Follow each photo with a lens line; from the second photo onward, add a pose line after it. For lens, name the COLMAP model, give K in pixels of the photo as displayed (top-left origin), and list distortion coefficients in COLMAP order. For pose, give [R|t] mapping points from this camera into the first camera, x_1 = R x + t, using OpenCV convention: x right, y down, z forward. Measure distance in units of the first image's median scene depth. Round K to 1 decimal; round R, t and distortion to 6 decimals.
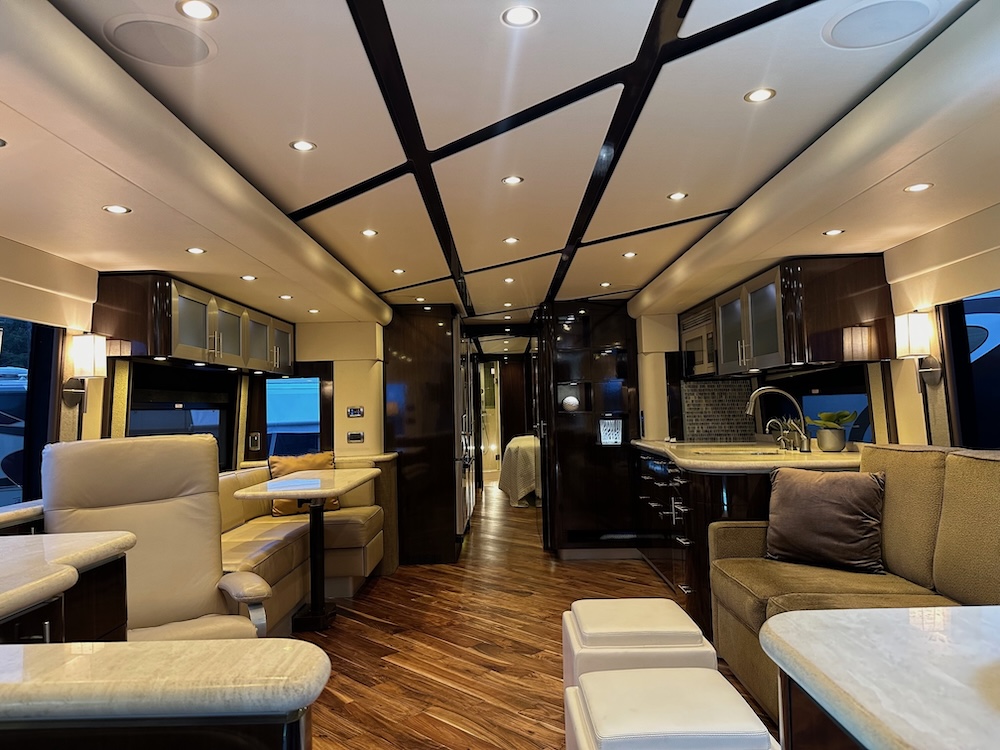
lens RADIAL K [[708.5, 0, 500.0], [0, 708.5, 375.0], [0, 0, 1]] dist [0.119475, -0.175444]
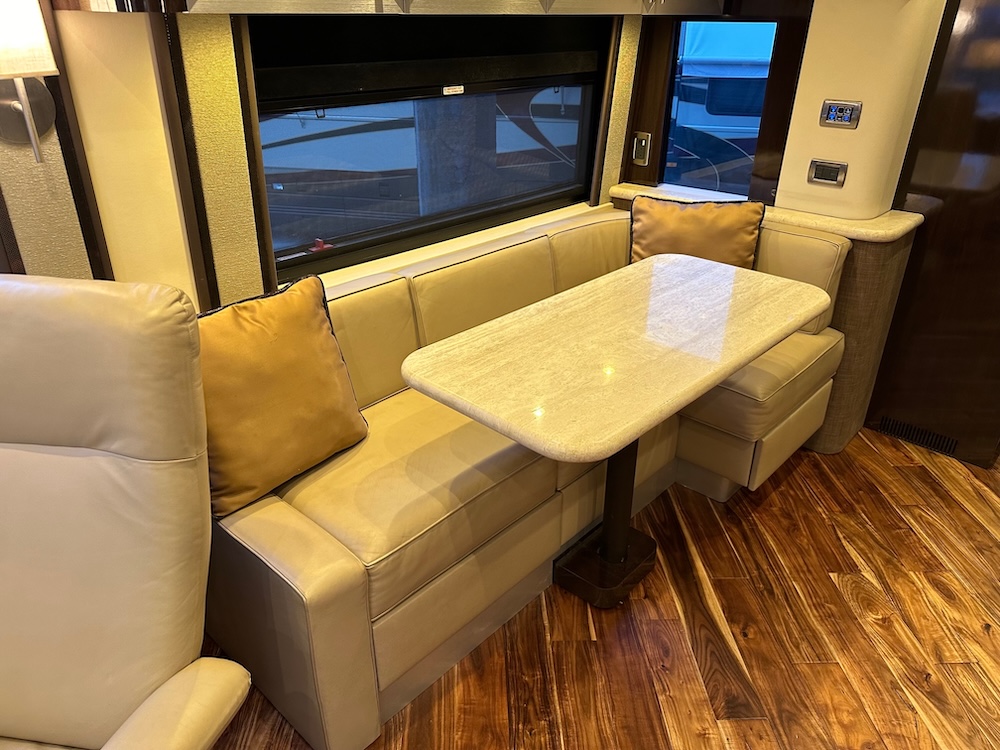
lens RADIAL K [[710.8, 0, 507.5], [0, 710.8, 371.7], [0, 0, 1]] dist [0.003599, -0.003459]
pose [[0.739828, 0.338340, -0.581532, -0.057130], [-0.000675, 0.864725, 0.502245, -0.039323], [0.672795, -0.371183, 0.639977, 0.647147]]
